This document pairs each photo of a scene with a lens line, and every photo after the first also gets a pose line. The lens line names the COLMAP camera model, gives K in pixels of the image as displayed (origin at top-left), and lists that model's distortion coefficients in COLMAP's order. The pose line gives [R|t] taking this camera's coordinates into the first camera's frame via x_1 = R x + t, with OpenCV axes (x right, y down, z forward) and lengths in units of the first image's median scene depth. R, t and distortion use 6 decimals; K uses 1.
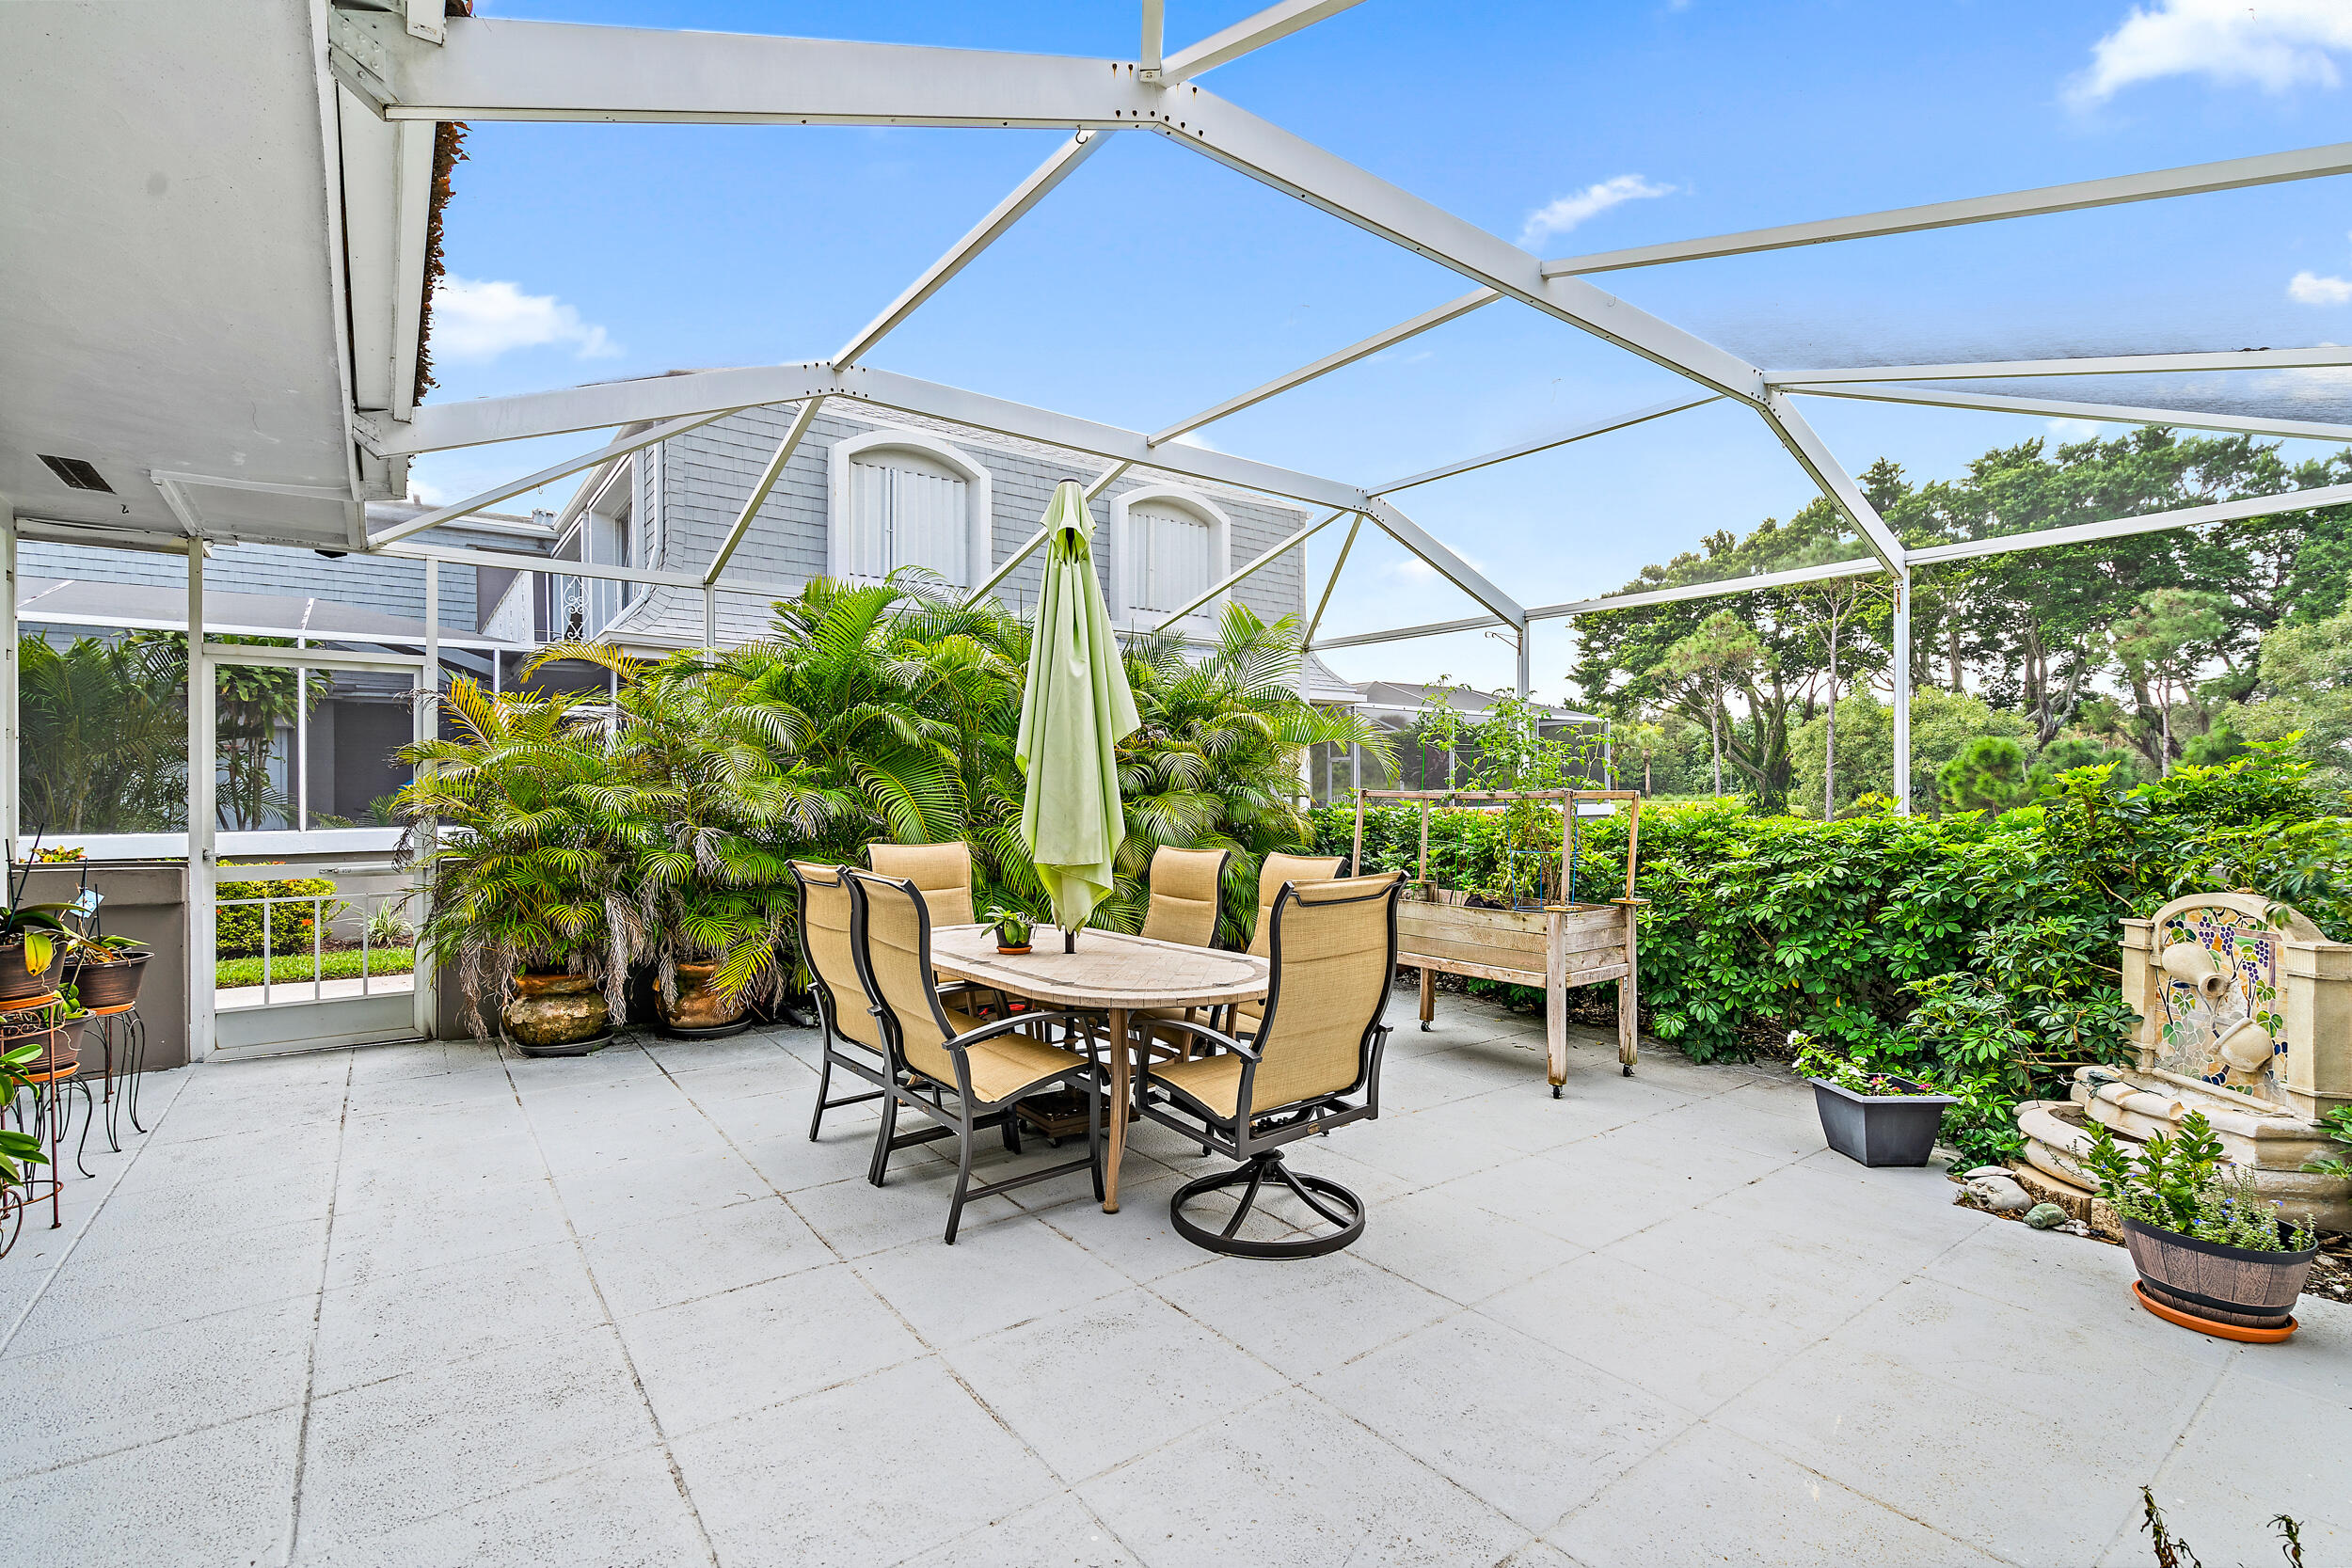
lens RADIAL K [[1058.8, 0, 1173.0], [0, 1058.8, 789.3], [0, 0, 1]] dist [0.000074, -0.000151]
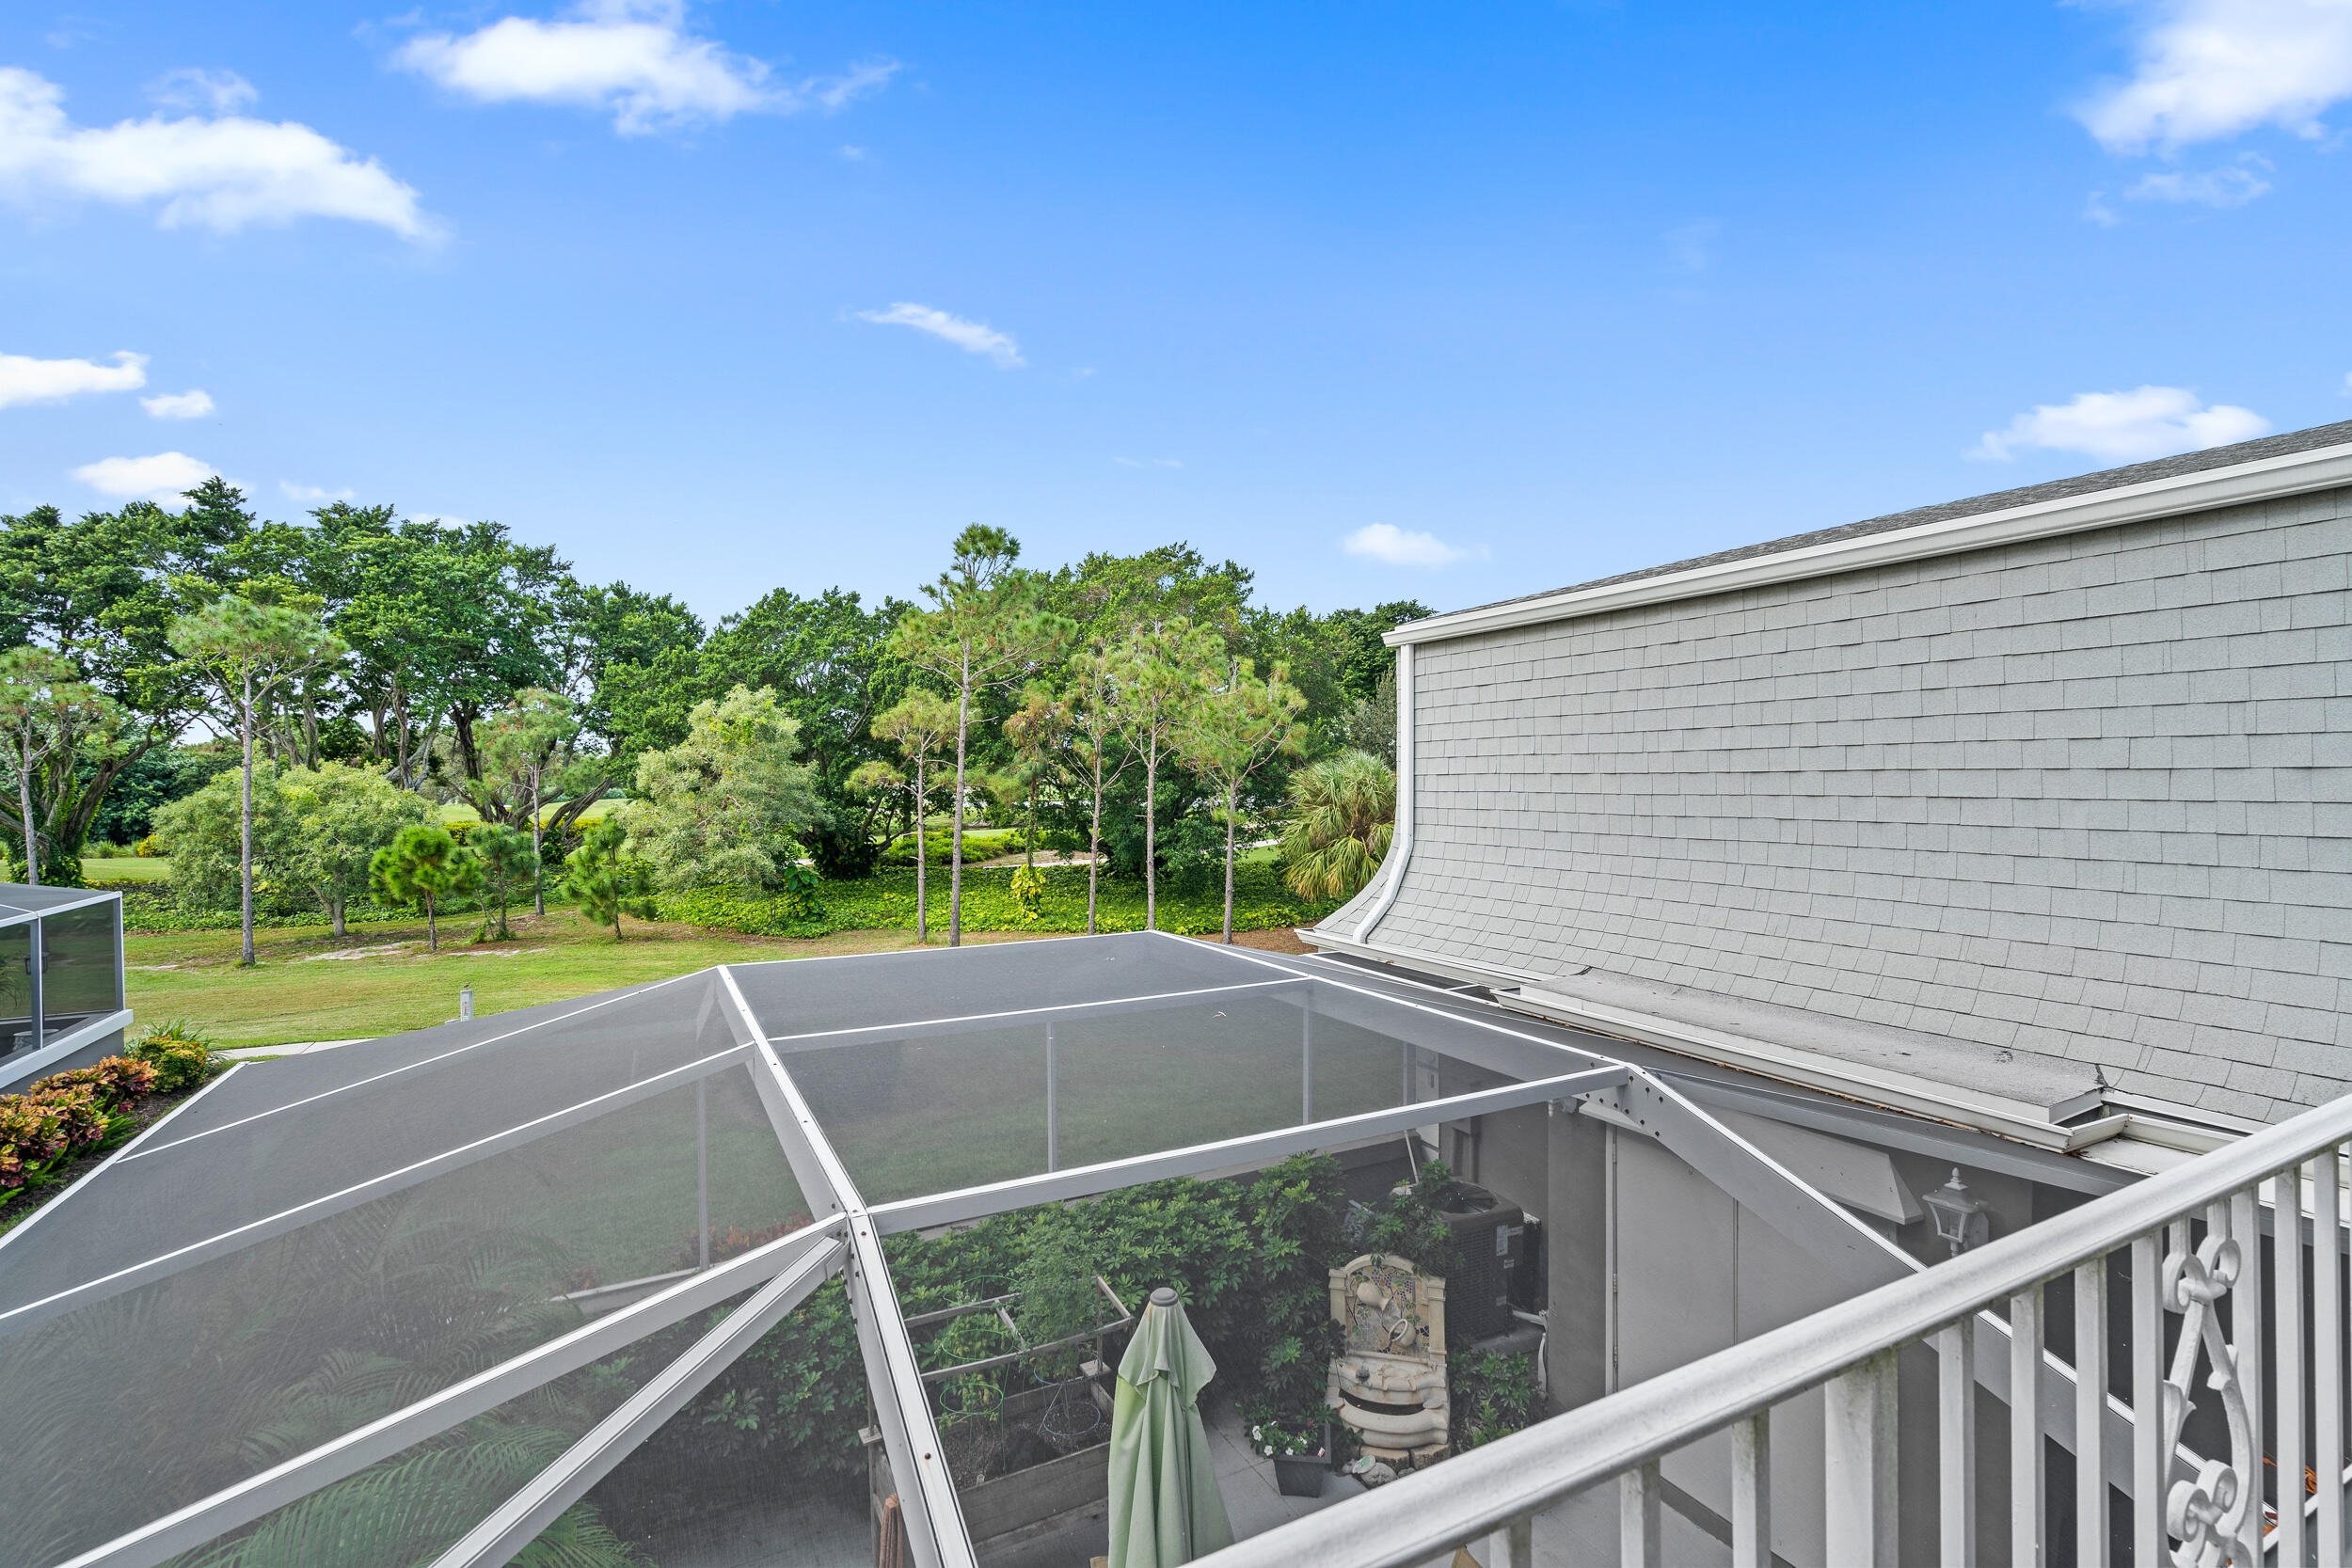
lens RADIAL K [[1056.0, 0, 1165.4], [0, 1056.0, 793.1], [0, 0, 1]] dist [-0.002224, 0.000055]
pose [[0.159748, -0.018848, 0.986978, -0.918774], [0.006700, 0.999815, 0.018009, -0.725064], [-0.987135, 0.003735, 0.159844, 0.951362]]
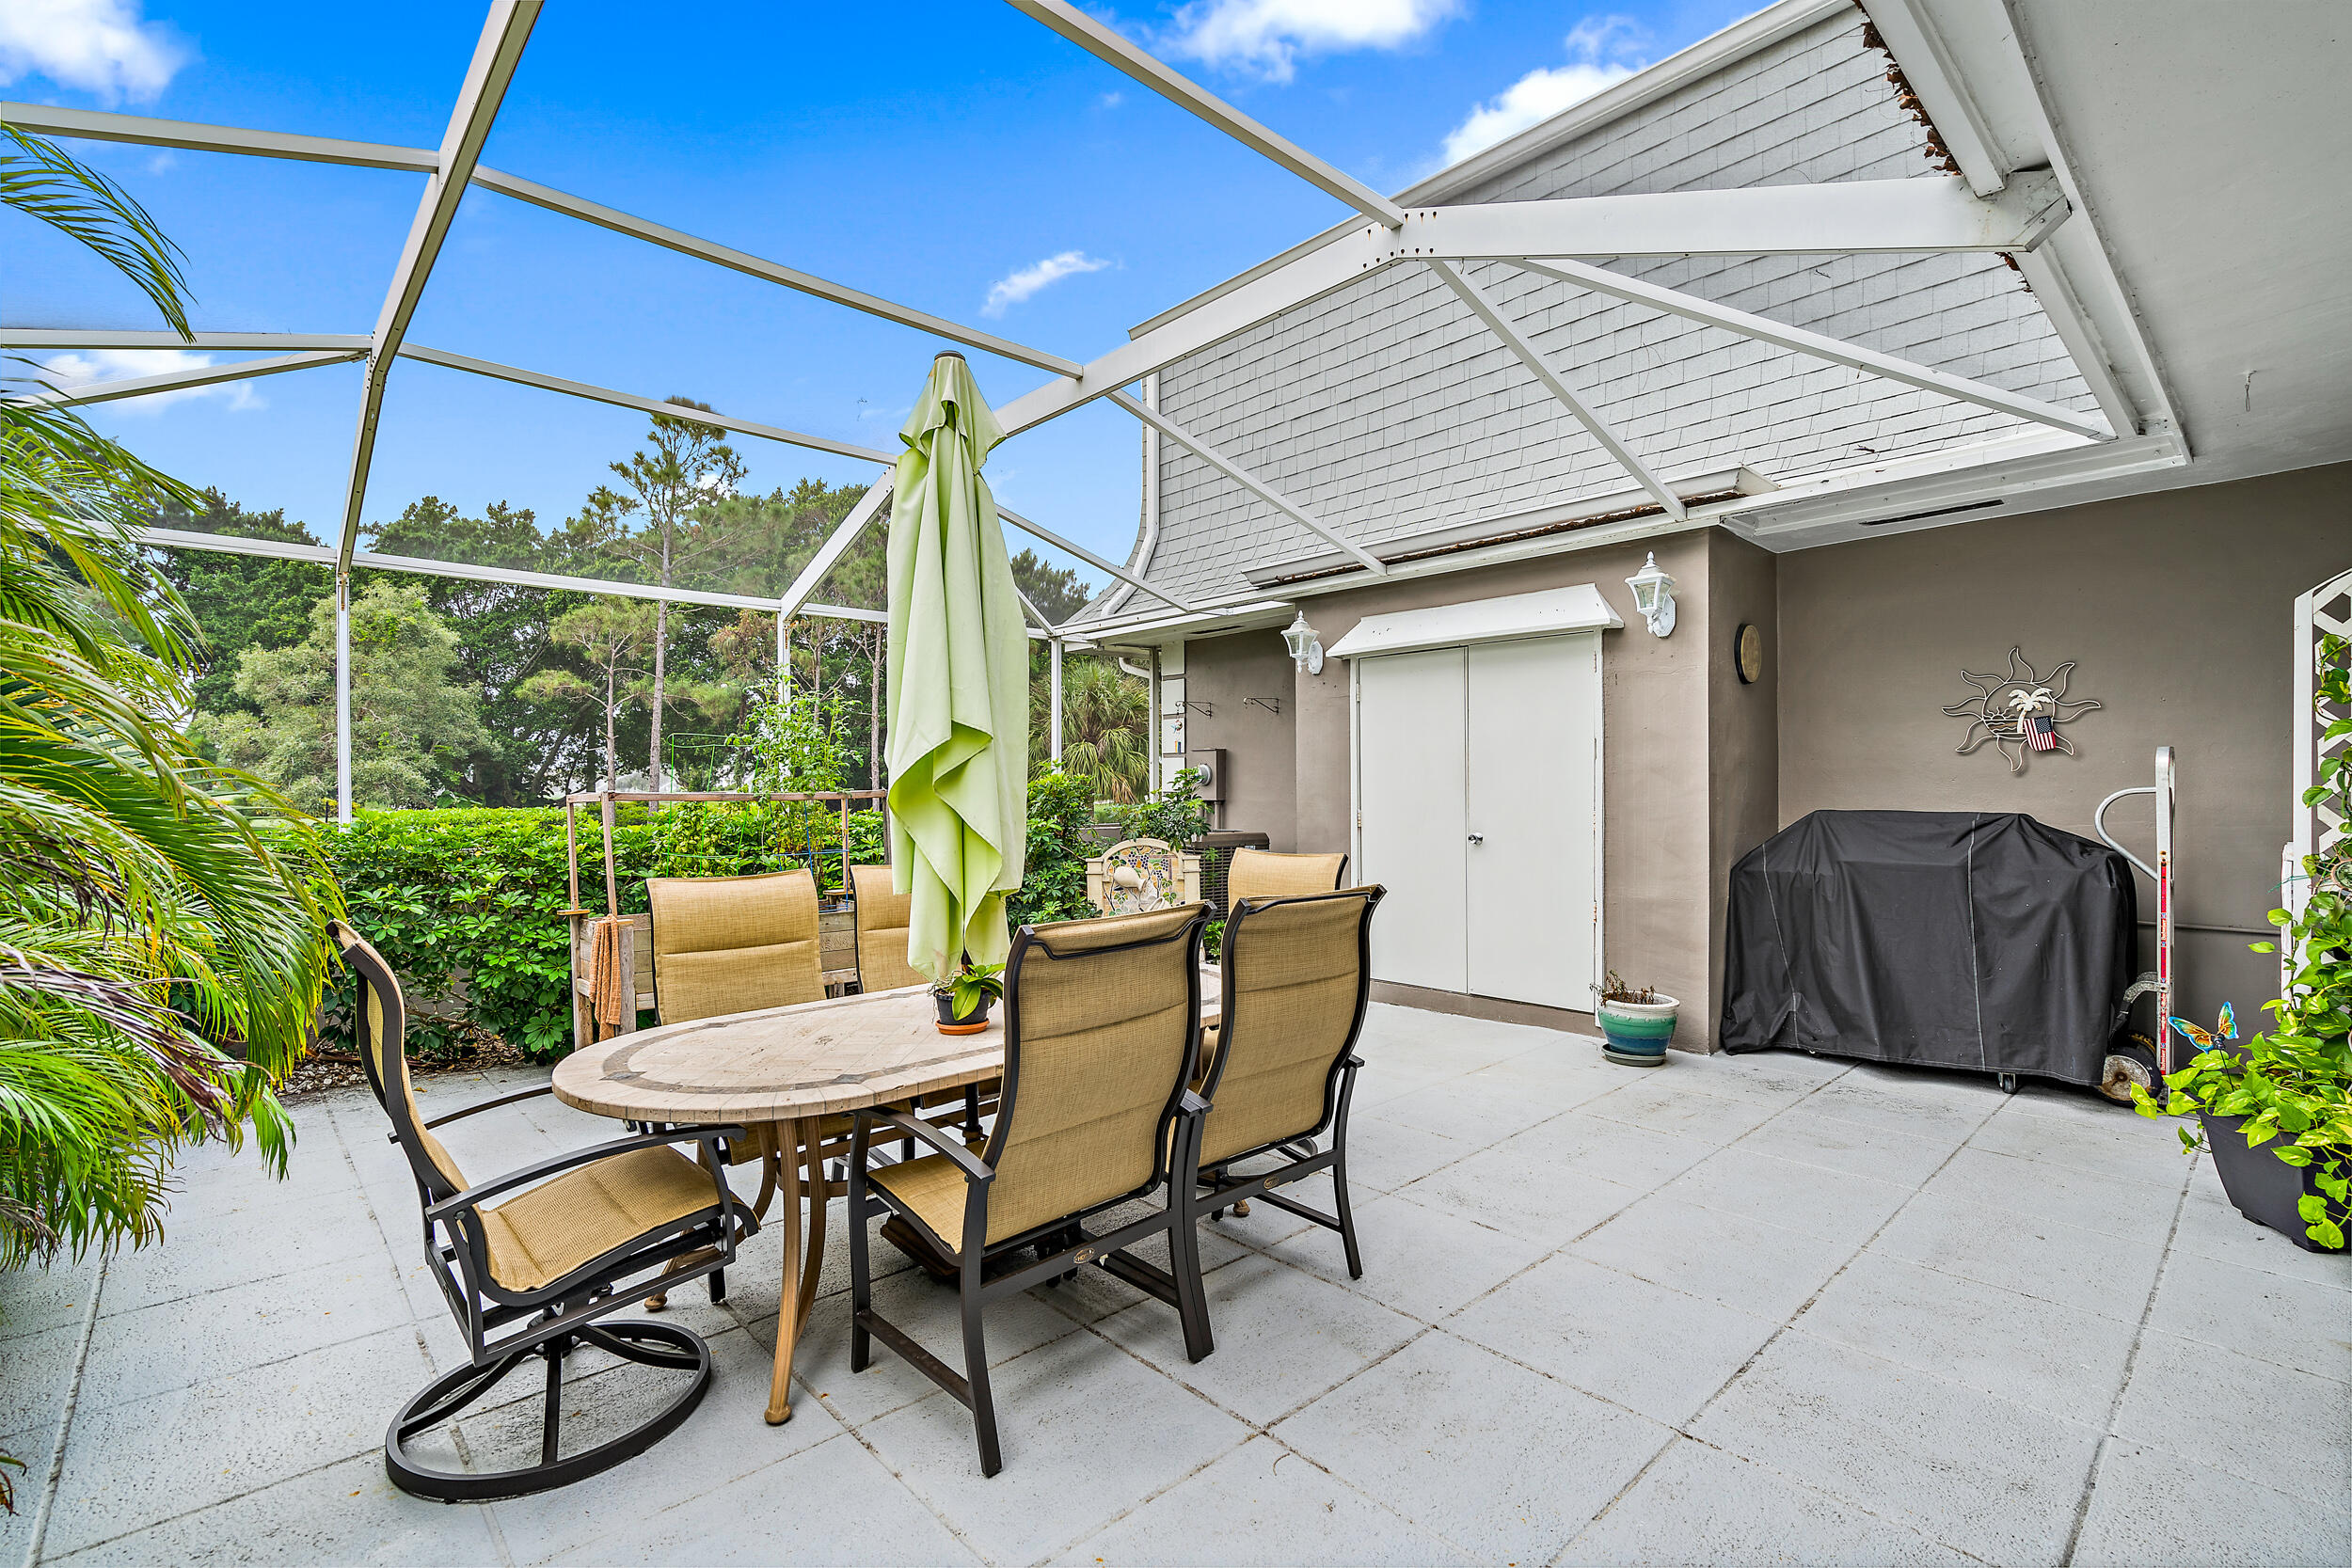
lens RADIAL K [[1065.1, 0, 1157.9], [0, 1065.1, 789.3], [0, 0, 1]] dist [0.003183, 0.000658]
pose [[-0.090589, -0.001873, 0.995887, -0.899964], [0.006329, 0.999977, 0.002456, -0.000743], [-0.995868, 0.006525, -0.090575, 1.007071]]
